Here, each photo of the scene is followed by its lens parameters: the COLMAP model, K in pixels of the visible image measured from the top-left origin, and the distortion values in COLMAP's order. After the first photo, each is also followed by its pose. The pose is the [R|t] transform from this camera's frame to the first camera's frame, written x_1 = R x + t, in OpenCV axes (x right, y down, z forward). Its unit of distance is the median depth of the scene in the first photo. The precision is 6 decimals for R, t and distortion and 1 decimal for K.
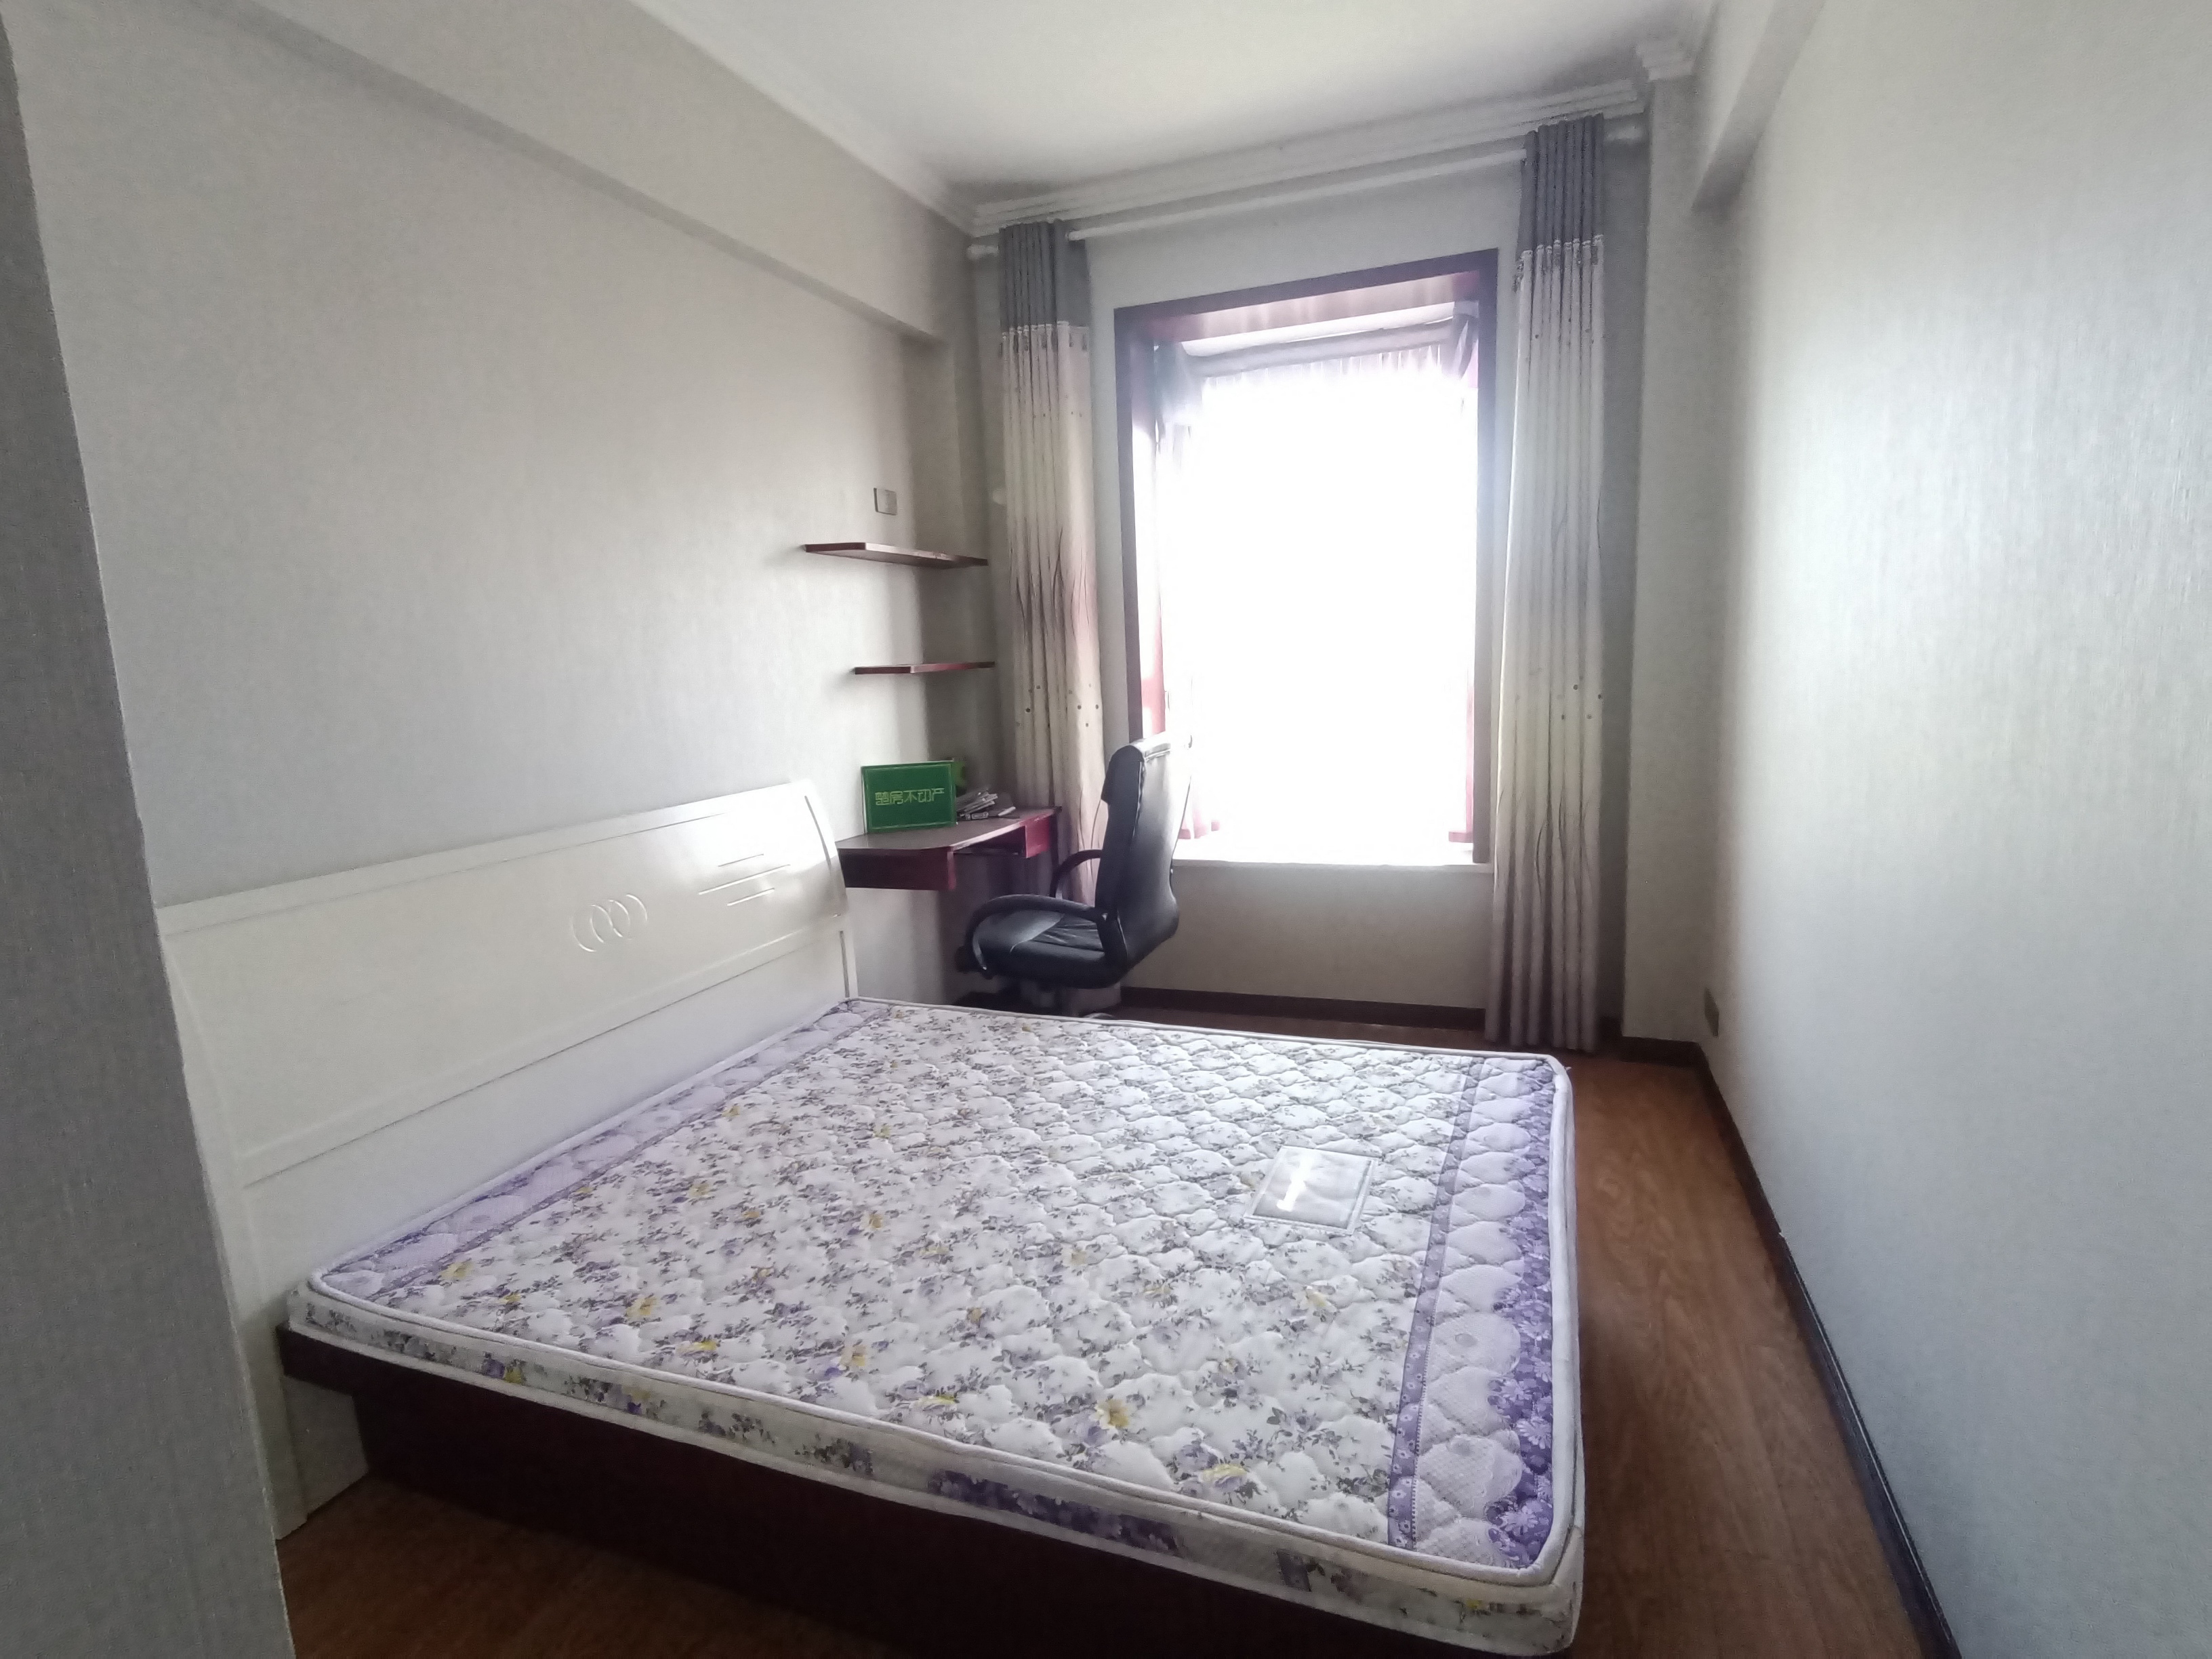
lens RADIAL K [[1092.5, 0, 1108.3], [0, 1092.5, 823.2], [0, 0, 1]] dist [0.002461, -0.008911]
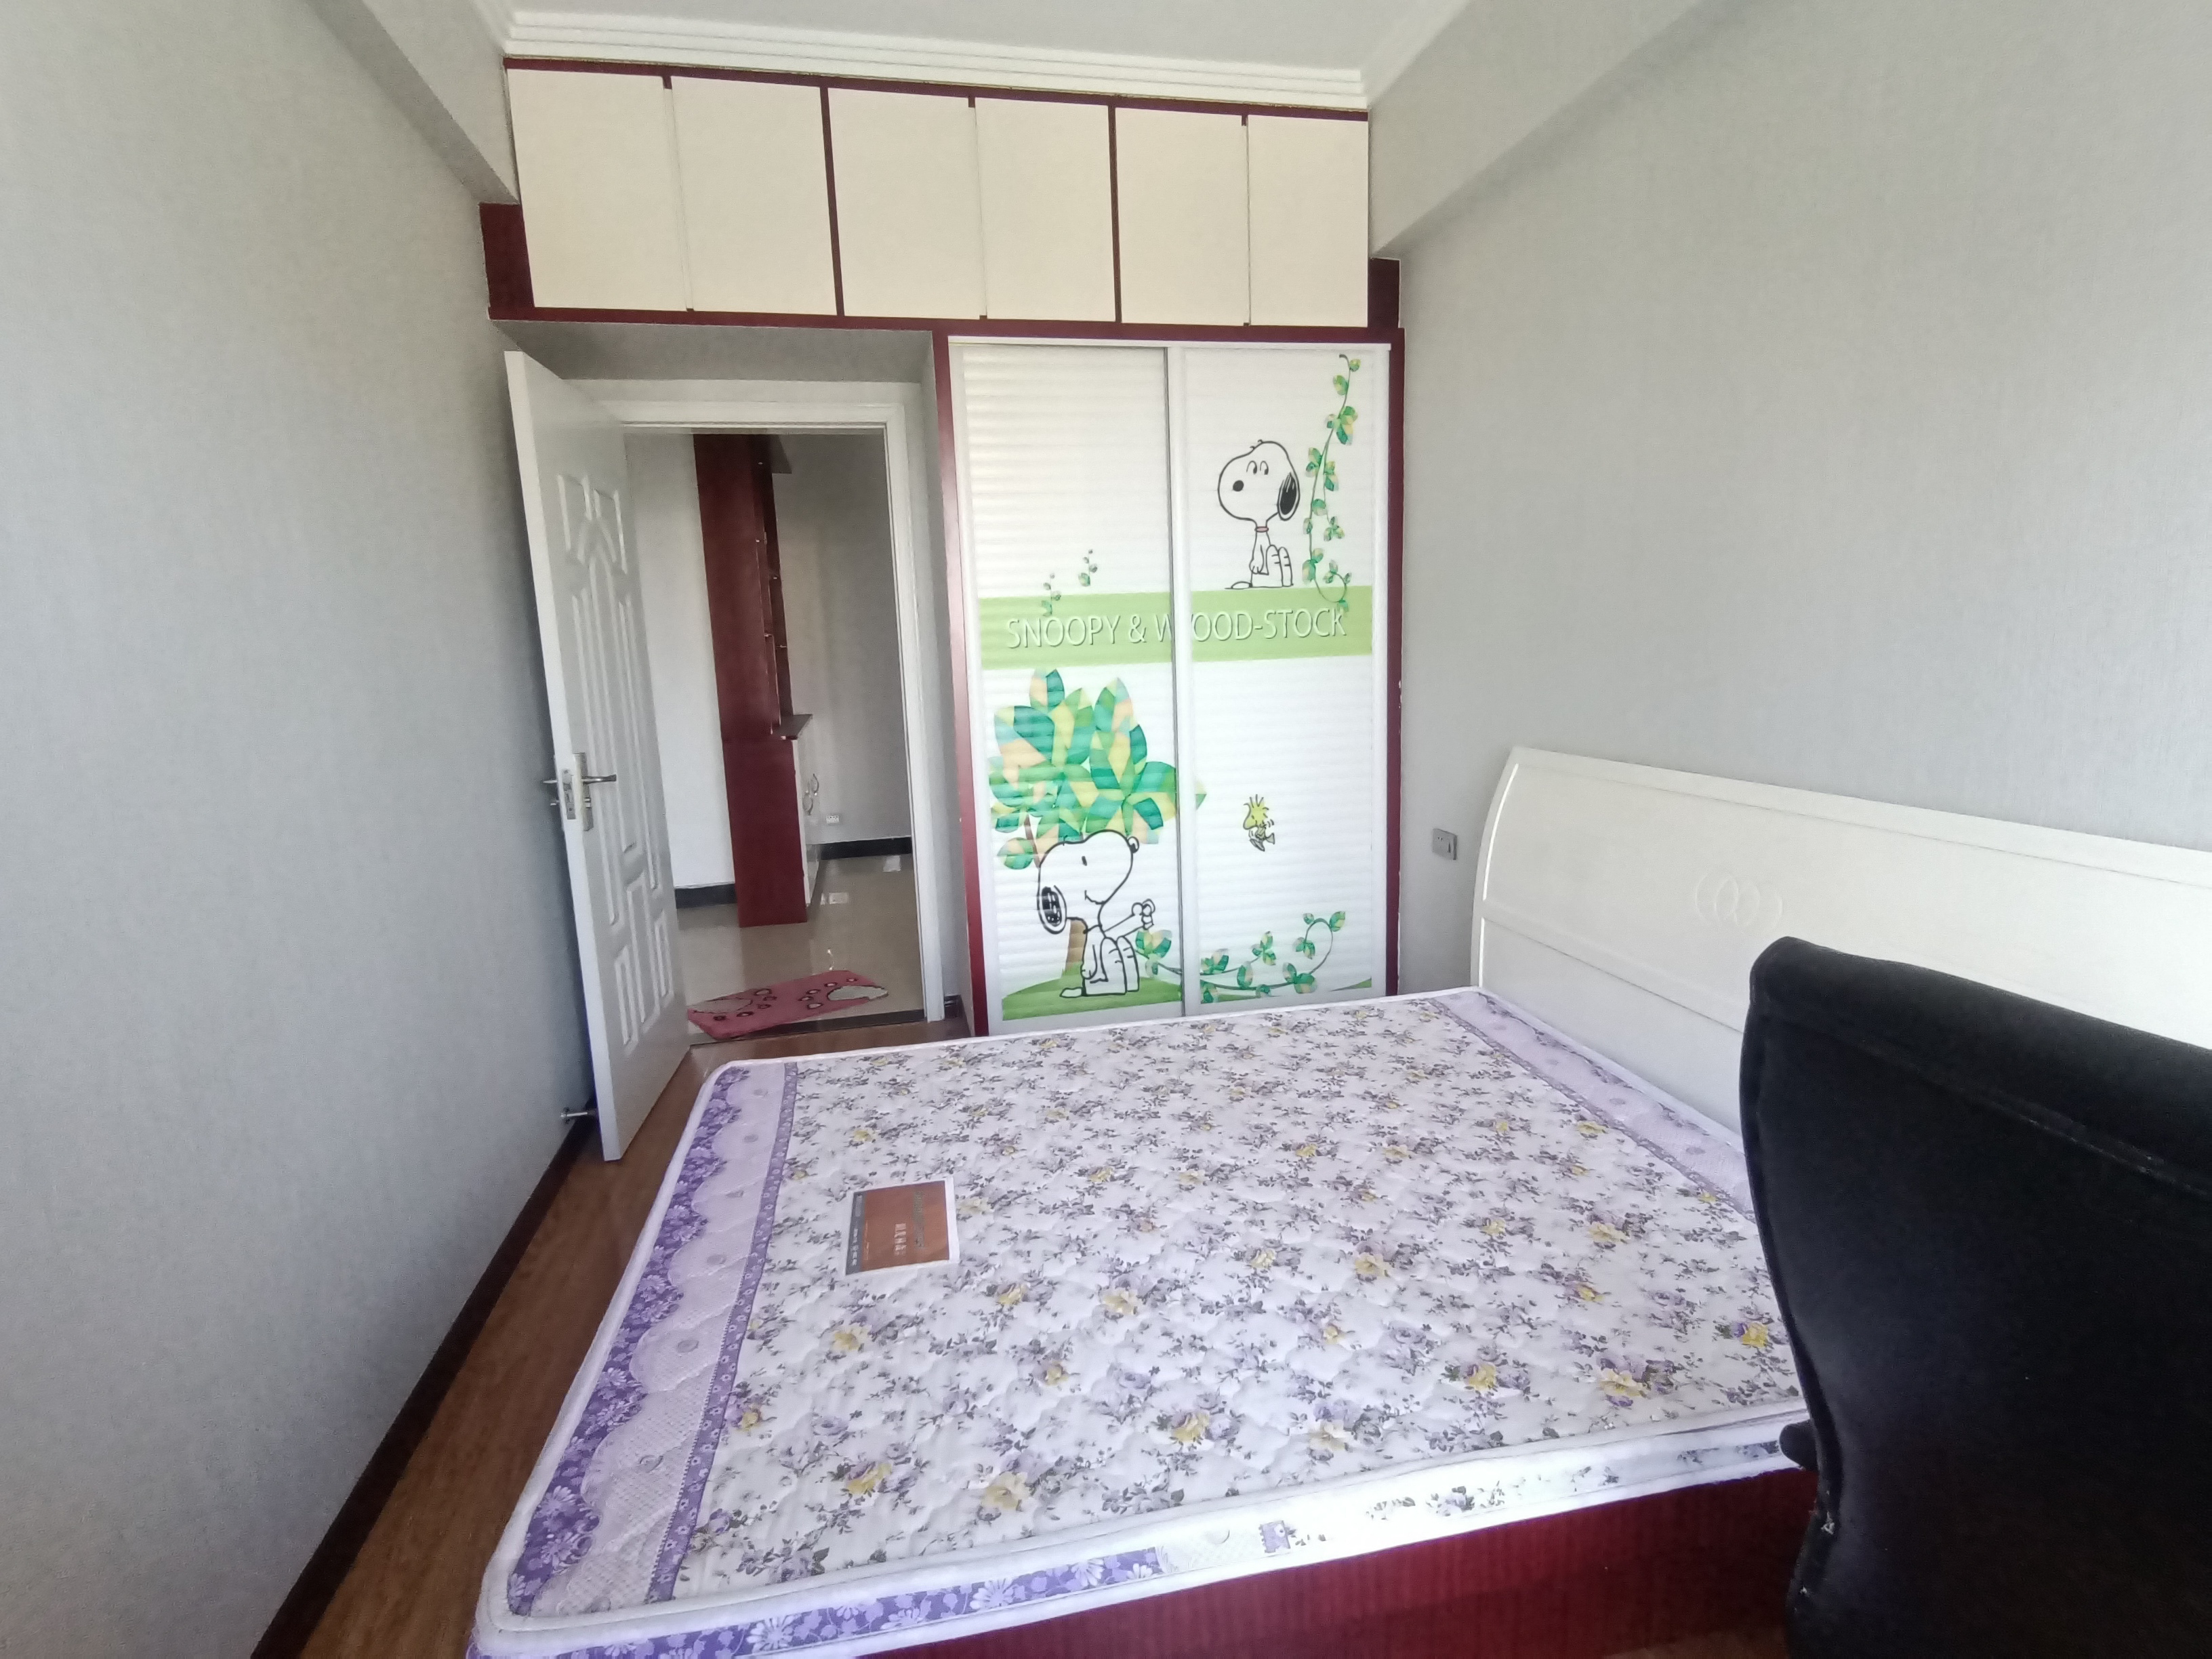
lens RADIAL K [[1092.5, 0, 1099.2], [0, 1092.5, 836.1], [0, 0, 1]] dist [0.002461, -0.008911]
pose [[-0.843317, 0.170248, -0.509738, 0.476056], [-0.006811, 0.945034, 0.326901, -0.290008], [0.537374, 0.279153, -0.795803, 1.788729]]
